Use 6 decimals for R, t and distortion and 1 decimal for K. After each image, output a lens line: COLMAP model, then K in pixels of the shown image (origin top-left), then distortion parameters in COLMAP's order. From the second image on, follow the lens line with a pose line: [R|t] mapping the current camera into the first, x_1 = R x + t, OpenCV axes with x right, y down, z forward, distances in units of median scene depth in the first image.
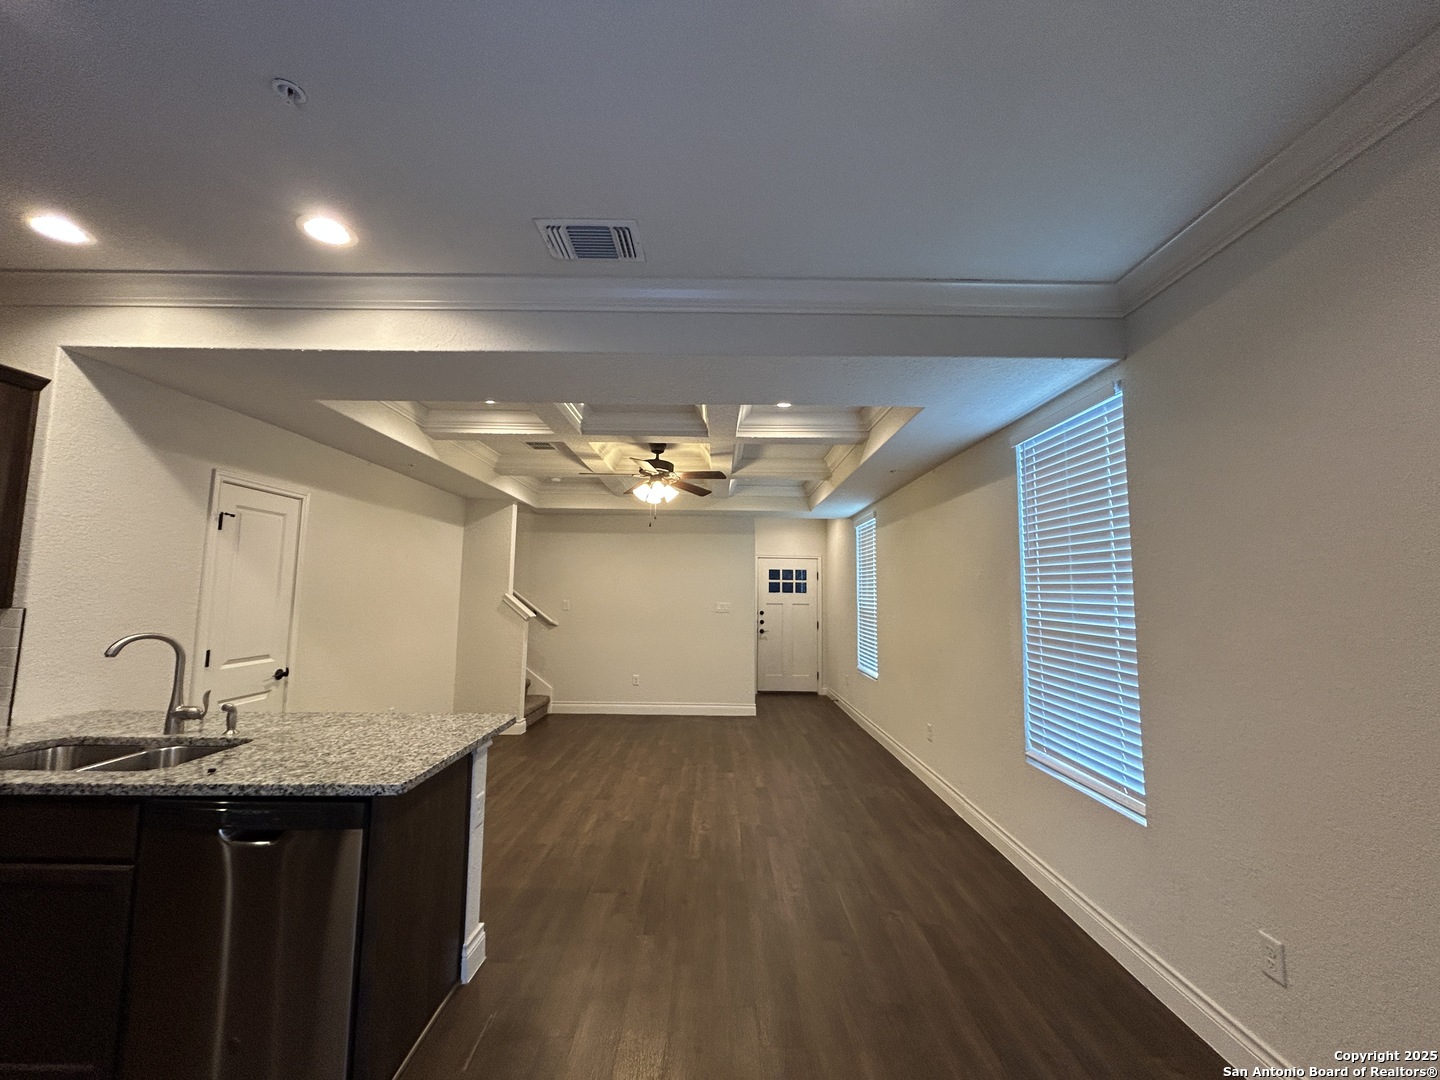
lens RADIAL K [[584.7, 0, 719.3], [0, 584.7, 538.5], [0, 0, 1]] dist [-0.004179, 0.001557]
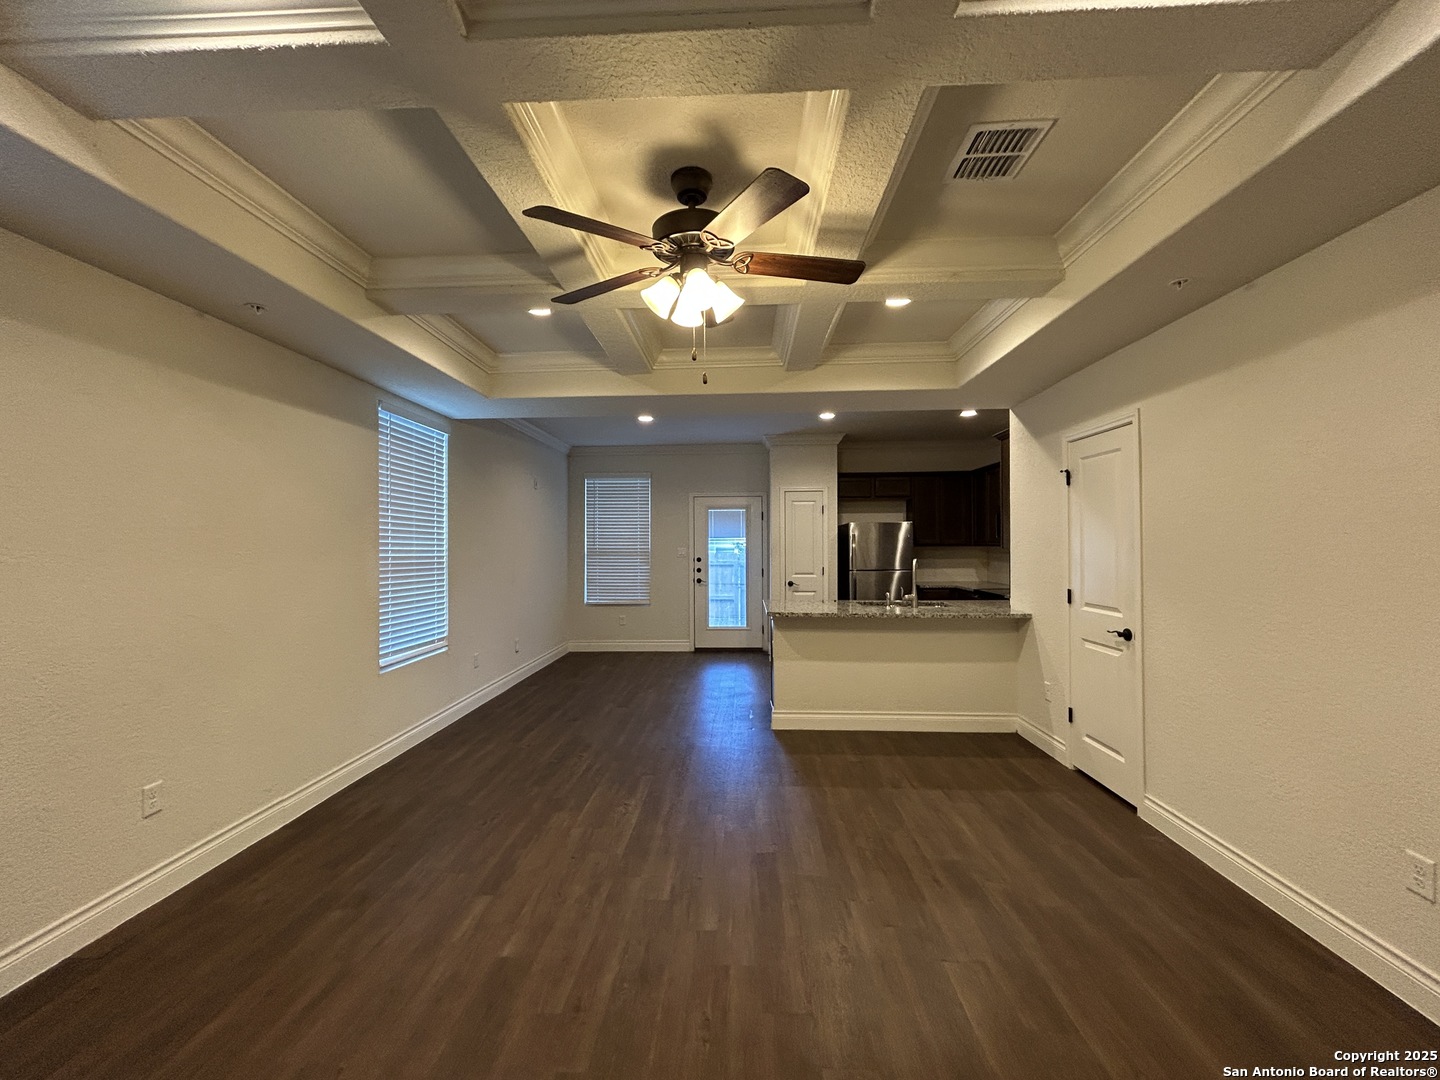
lens RADIAL K [[584.7, 0, 719.3], [0, 584.7, 538.5], [0, 0, 1]] dist [-0.004179, 0.001557]
pose [[-0.998968, -0.006594, 0.044929, -0.174432], [-0.011231, 0.994539, -0.103755, 0.165466], [-0.044000, -0.104153, -0.993588, 1.654515]]
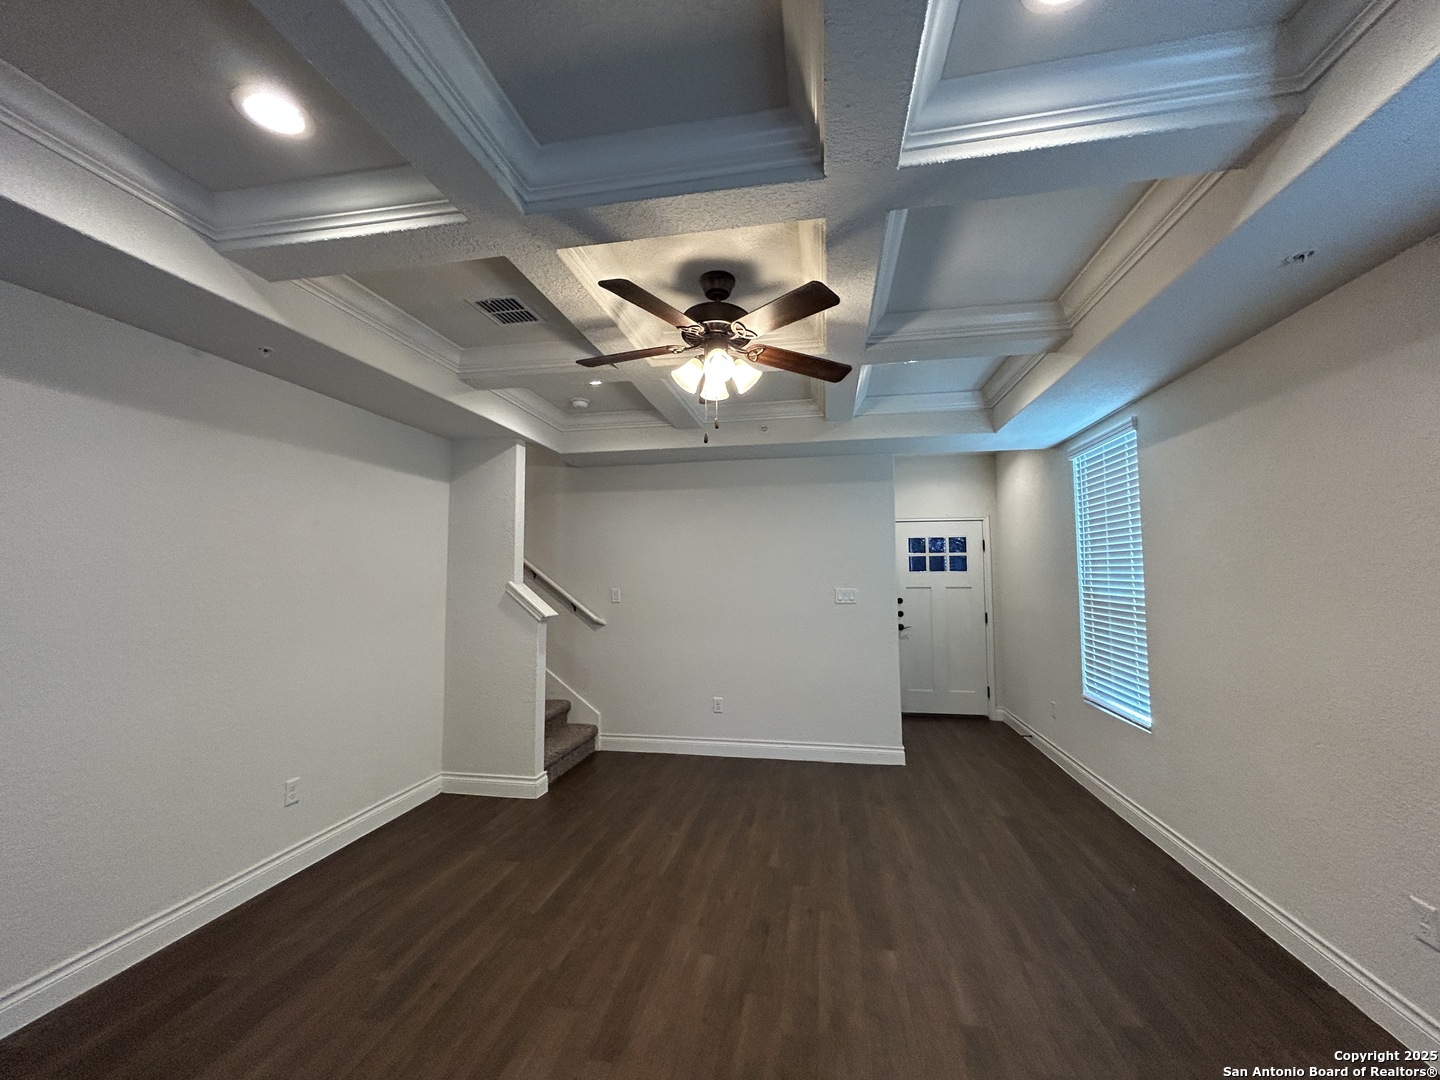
lens RADIAL K [[584.7, 0, 719.3], [0, 584.7, 538.5], [0, 0, 1]] dist [-0.004179, 0.001557]
pose [[0.983338, -0.030306, -0.179244, -0.025767], [0.036142, 0.998915, 0.029384, 0.053214], [0.178159, -0.035373, 0.983366, 0.597013]]
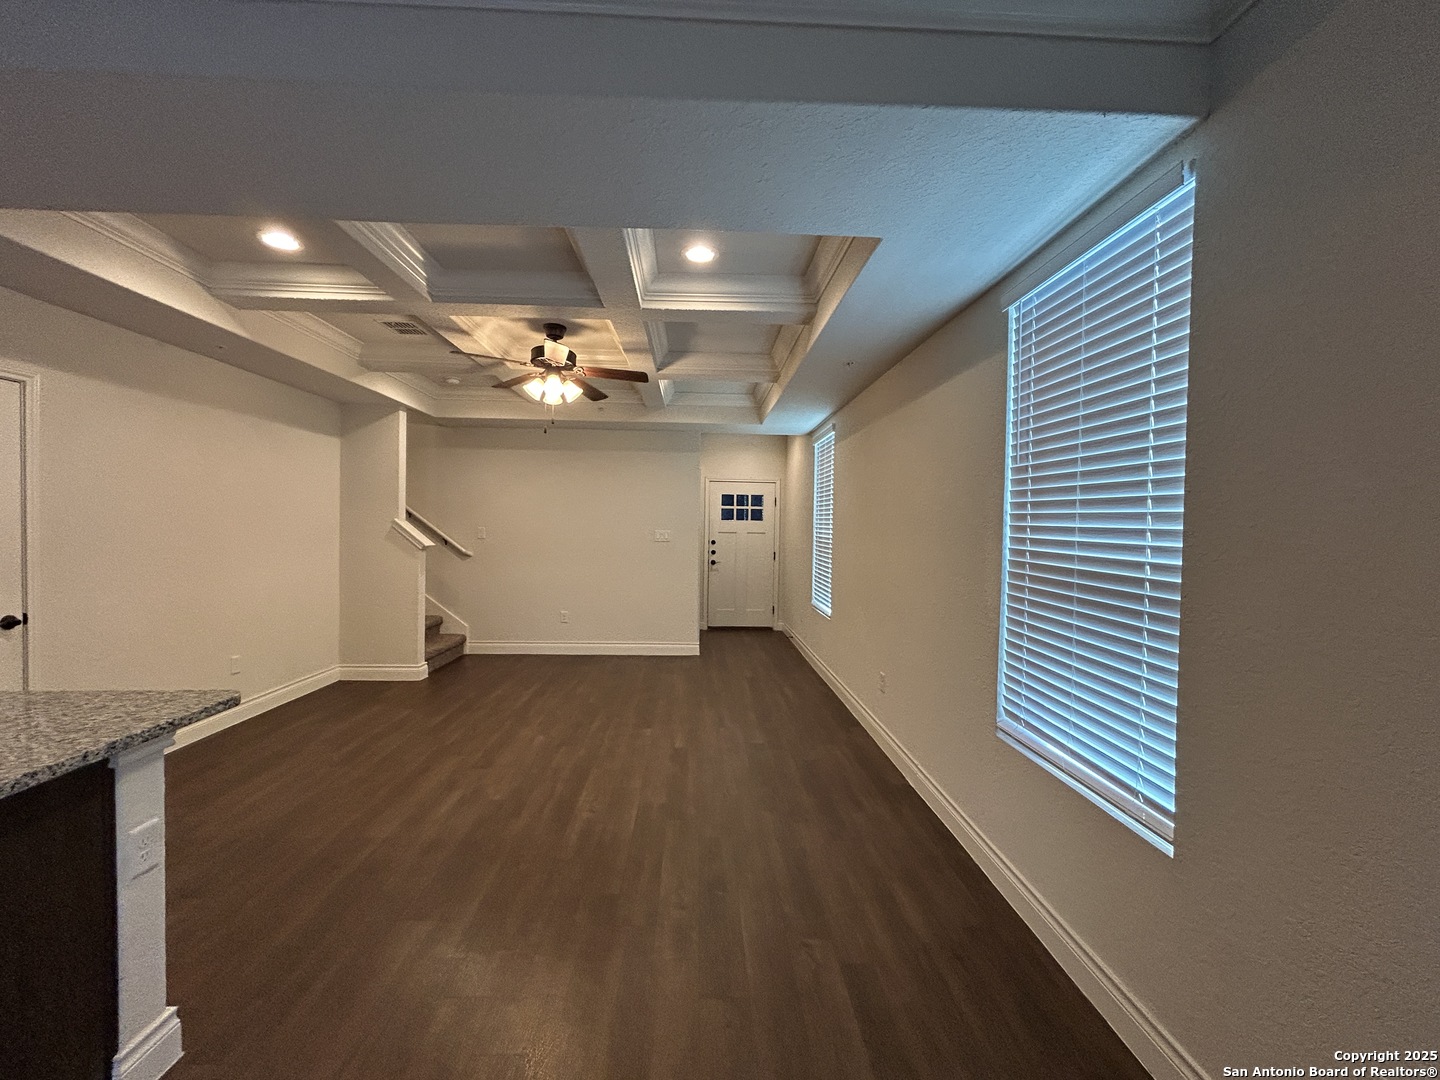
lens RADIAL K [[584.7, 0, 719.3], [0, 584.7, 538.5], [0, 0, 1]] dist [-0.004179, 0.001557]
pose [[0.999258, 0.002159, 0.038460, 0.100811], [-0.006708, 0.992926, 0.118542, 0.029891], [-0.037932, -0.118712, 0.992204, 0.216374]]
